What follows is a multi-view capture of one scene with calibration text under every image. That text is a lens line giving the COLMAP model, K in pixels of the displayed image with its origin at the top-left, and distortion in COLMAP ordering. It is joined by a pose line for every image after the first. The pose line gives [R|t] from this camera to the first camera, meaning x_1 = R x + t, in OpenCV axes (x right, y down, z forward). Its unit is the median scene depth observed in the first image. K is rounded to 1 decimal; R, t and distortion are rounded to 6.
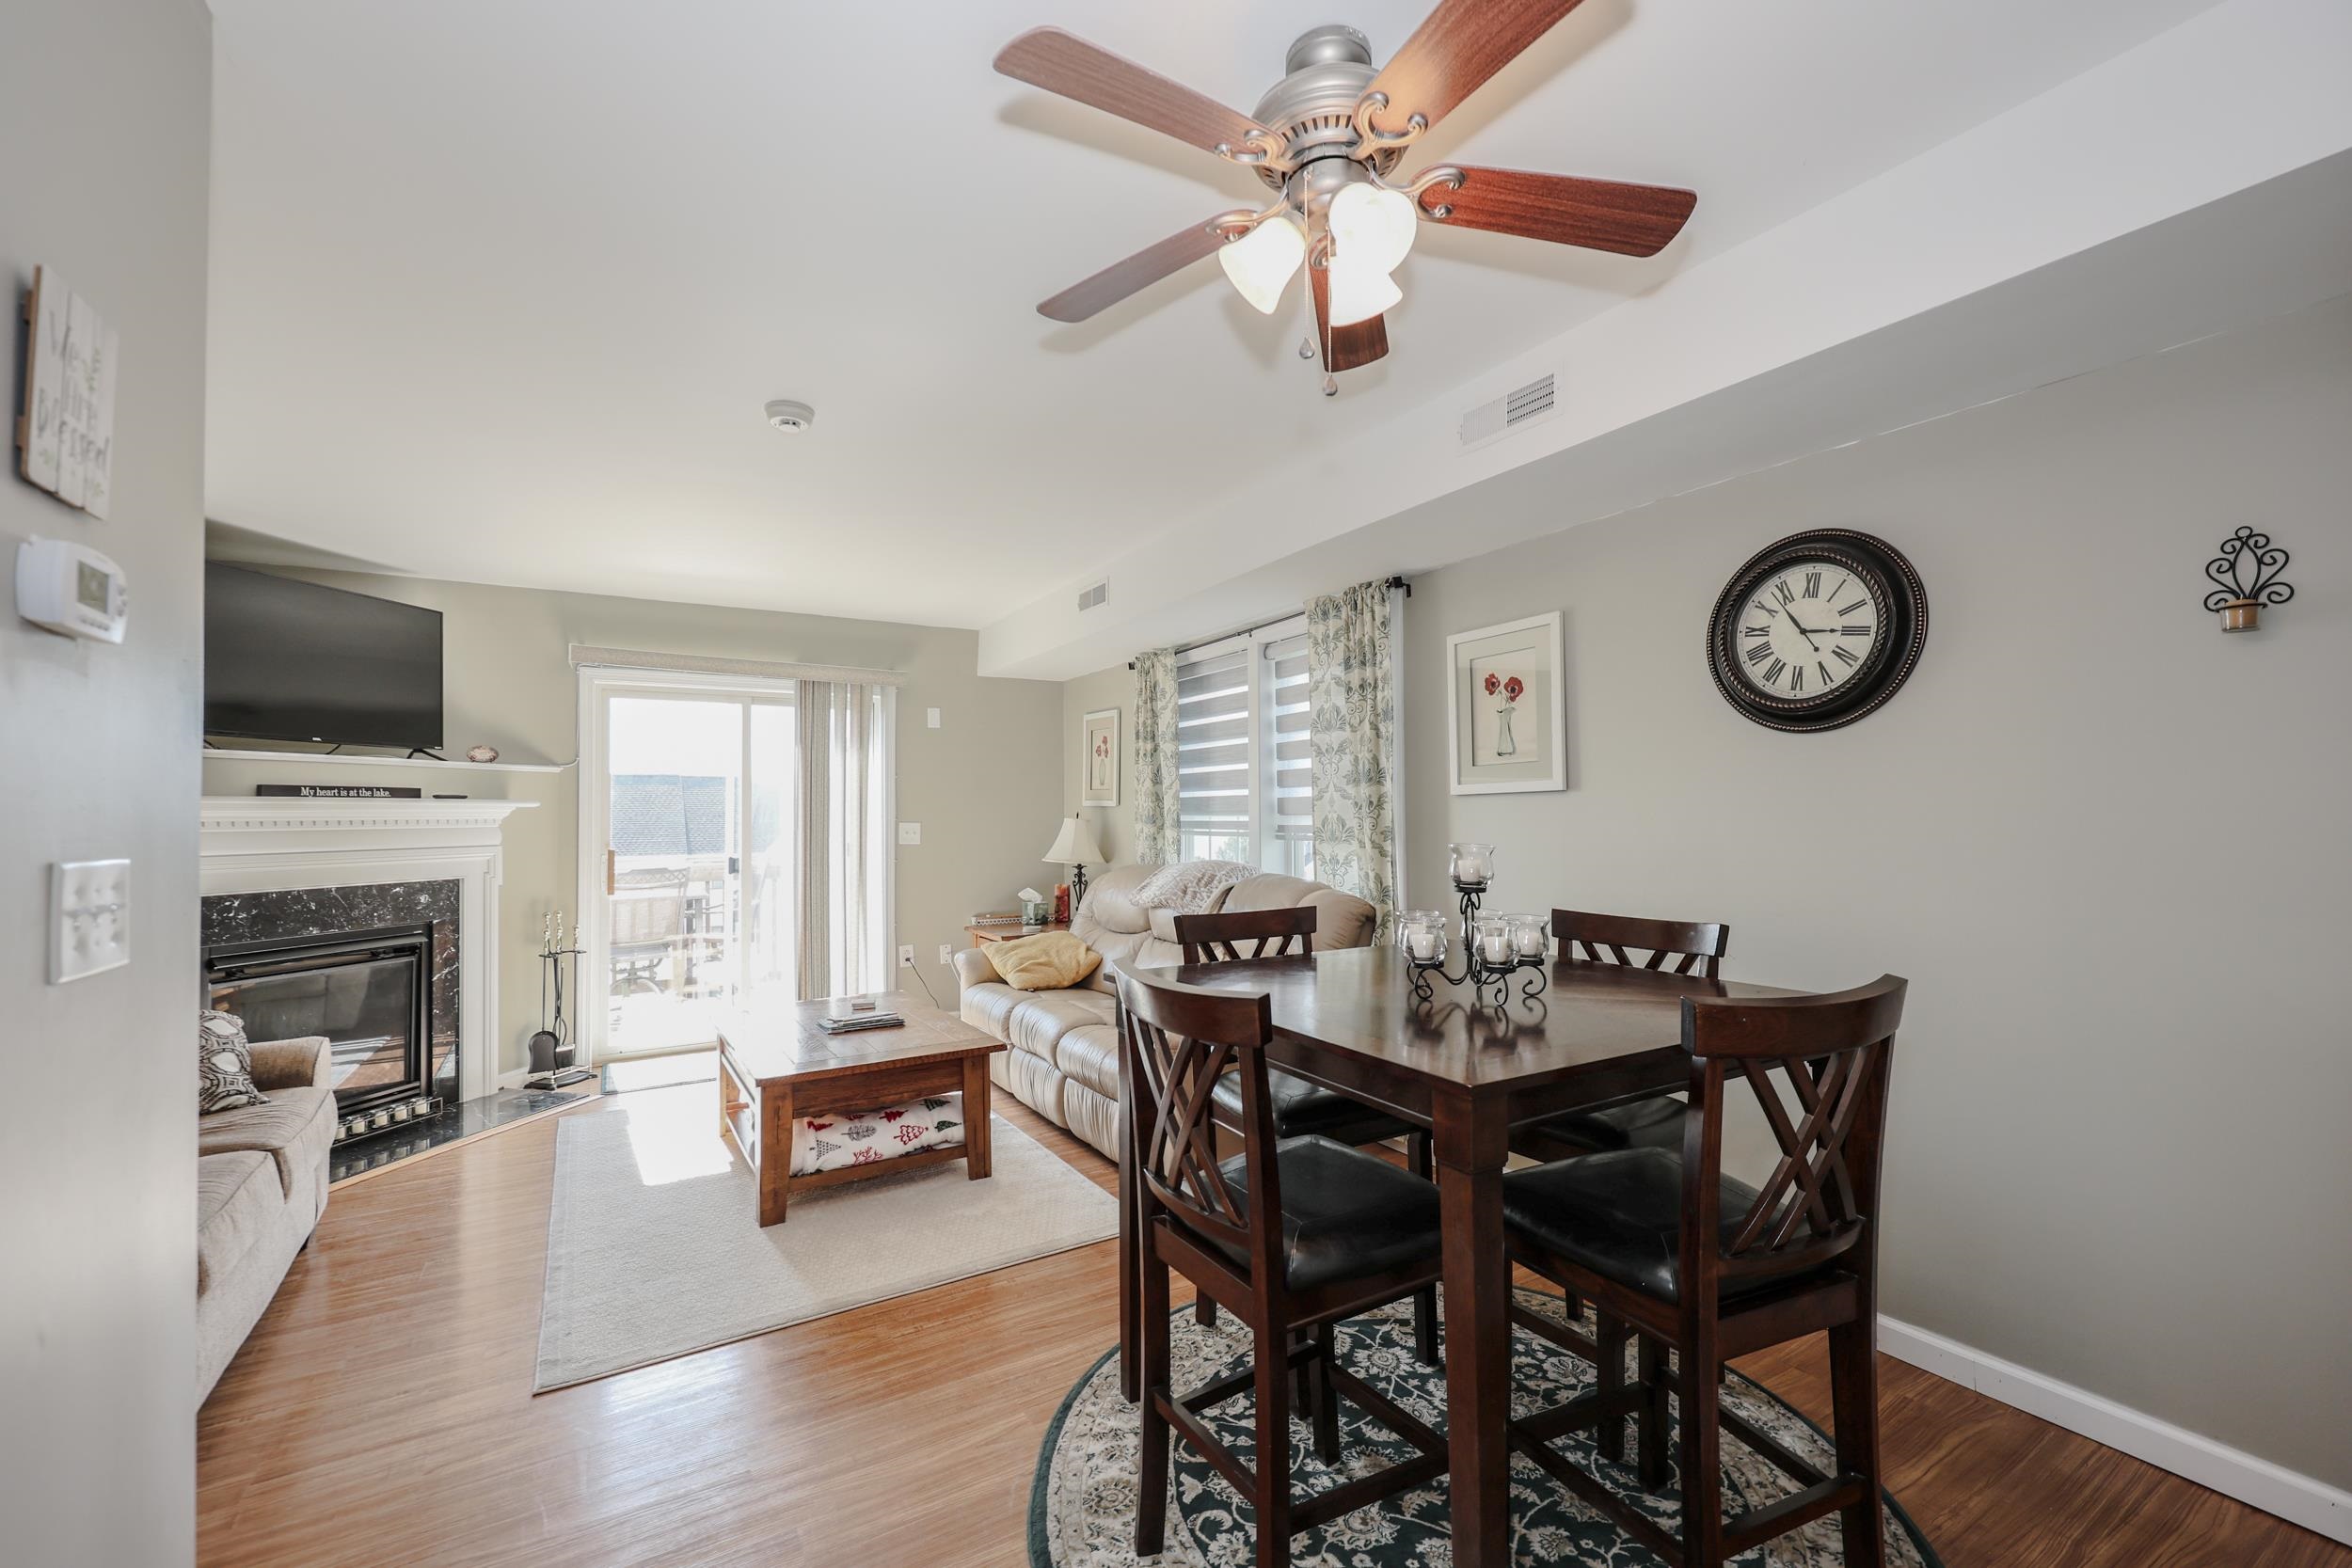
lens RADIAL K [[962.1, 0, 1156.1], [0, 962.1, 783.9], [0, 0, 1]] dist [0.001482, 0.000249]
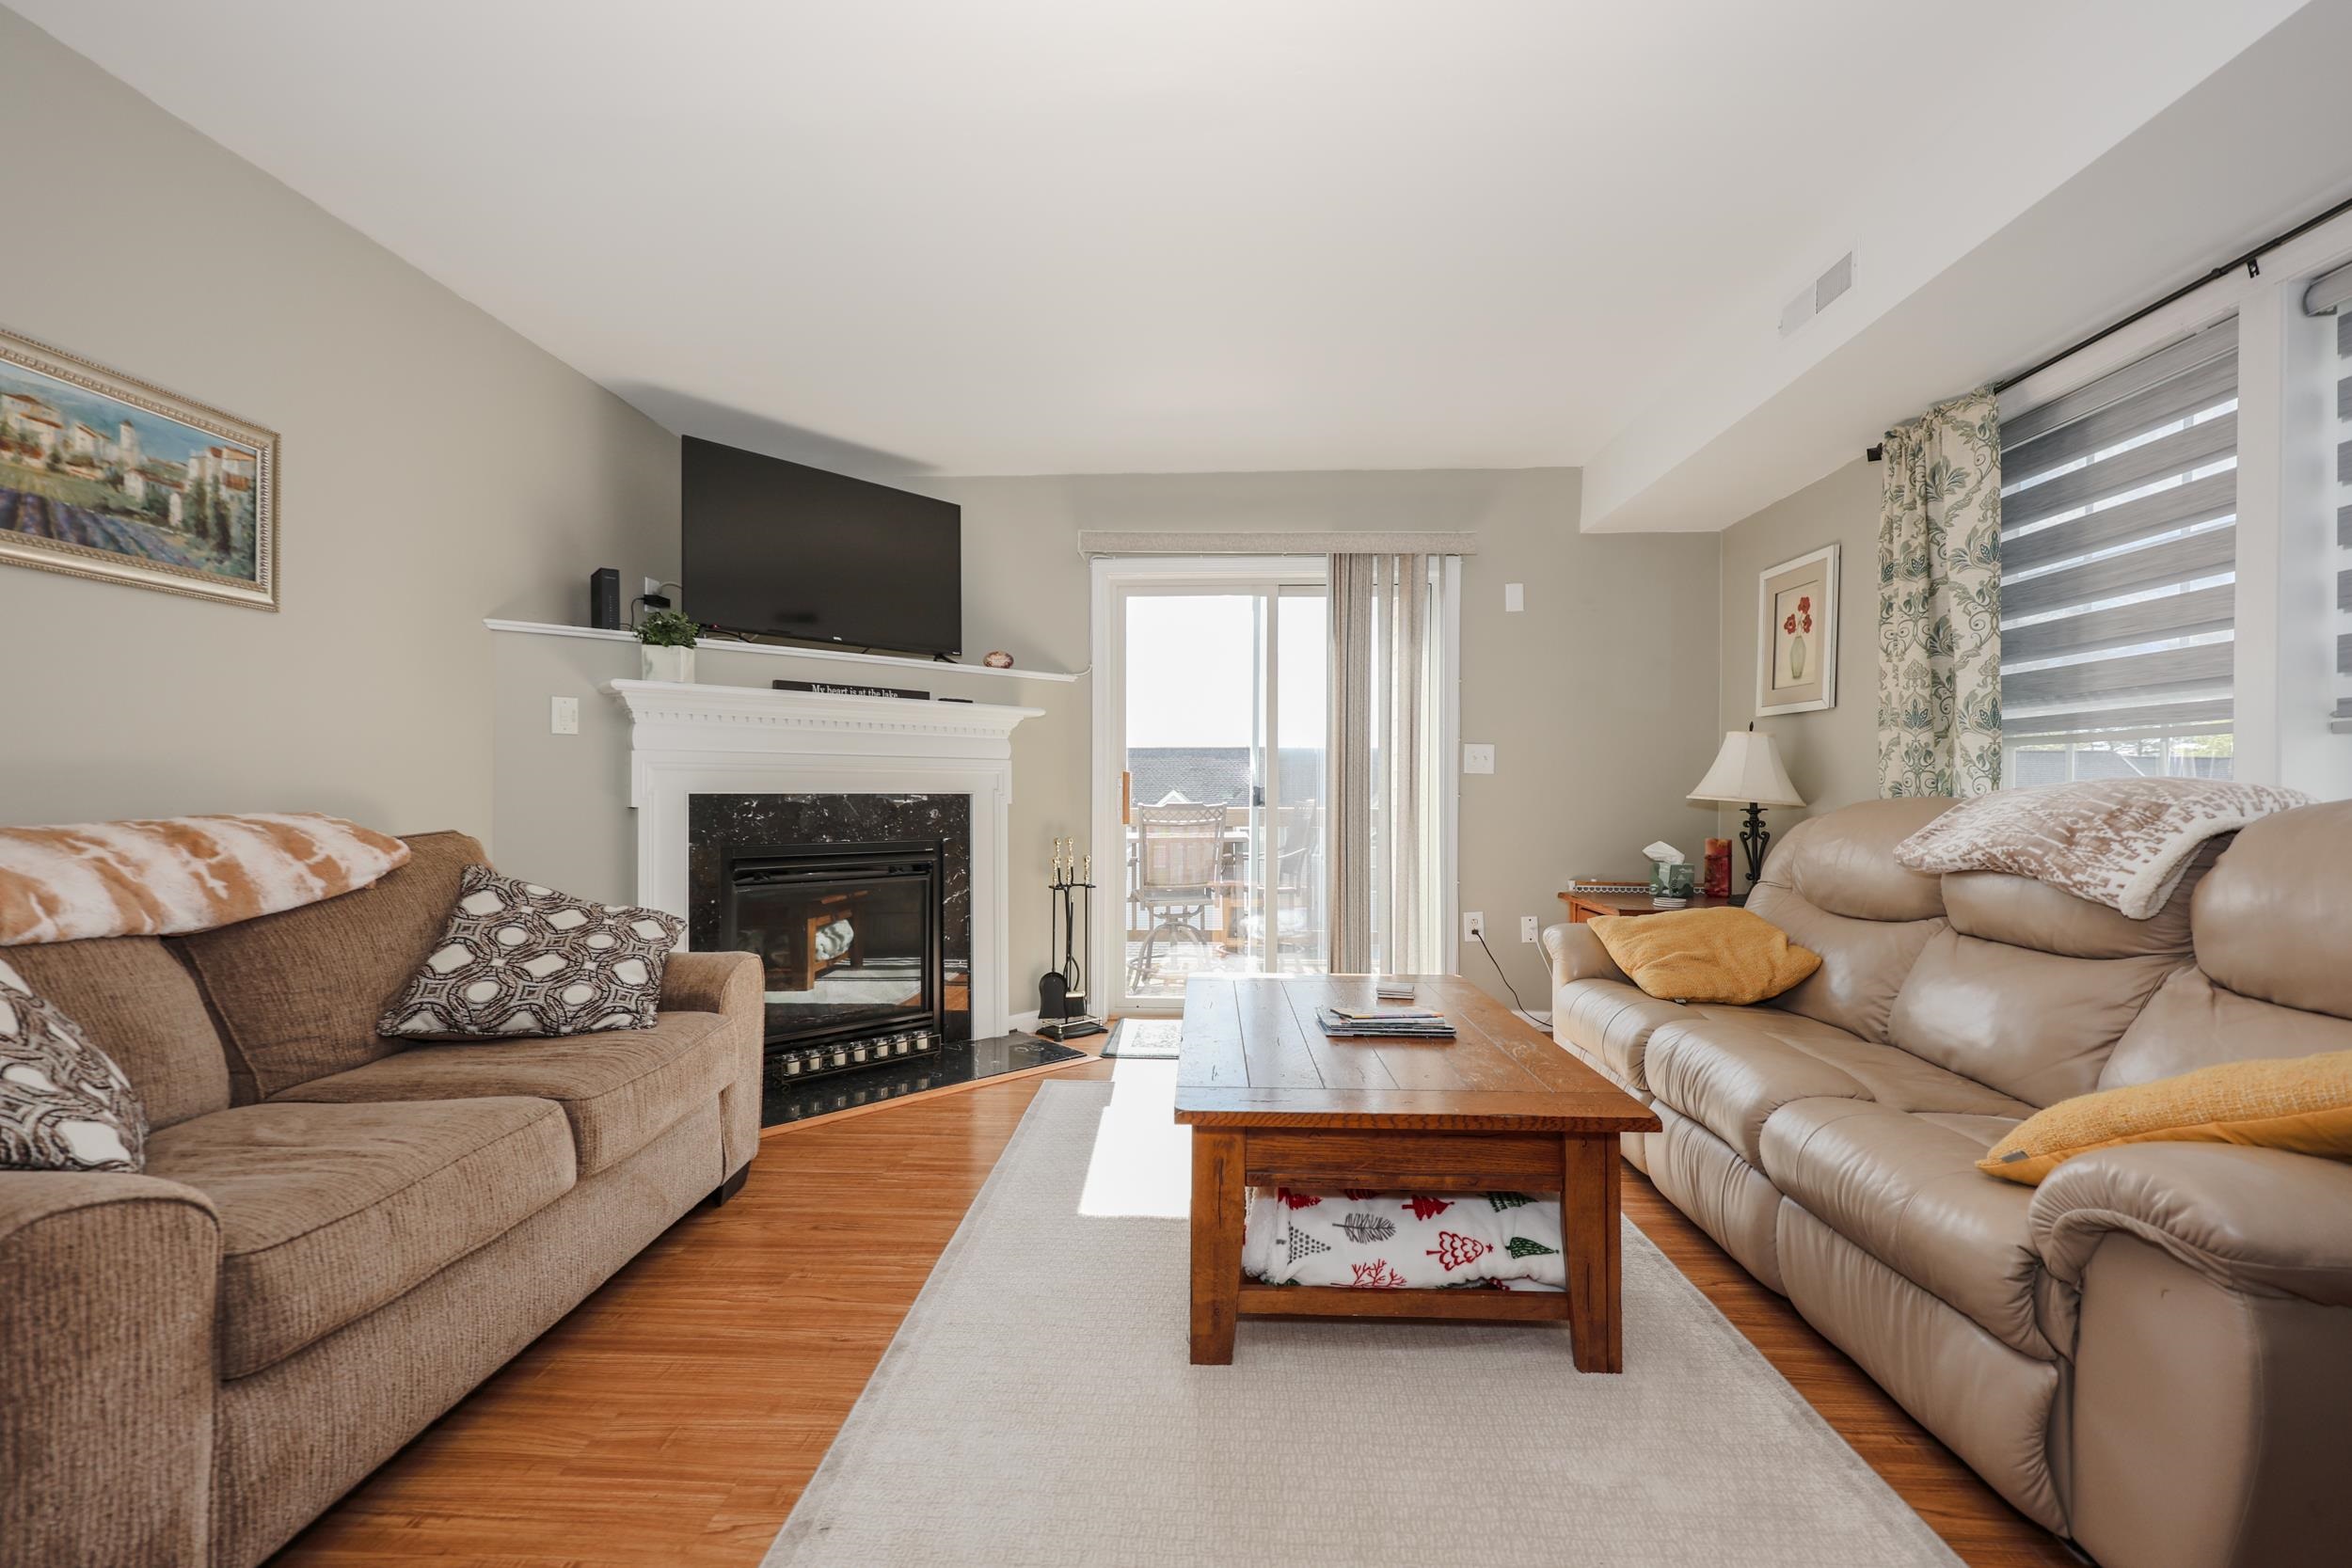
lens RADIAL K [[947.9, 0, 1176.0], [0, 947.9, 784.0], [0, 0, 1]] dist [0.005020, -0.000110]
pose [[0.839617, 0.009484, -0.543095, -0.076653], [0.003744, 0.999723, 0.023247, 0.068321], [0.543165, -0.021552, 0.839349, 0.355815]]
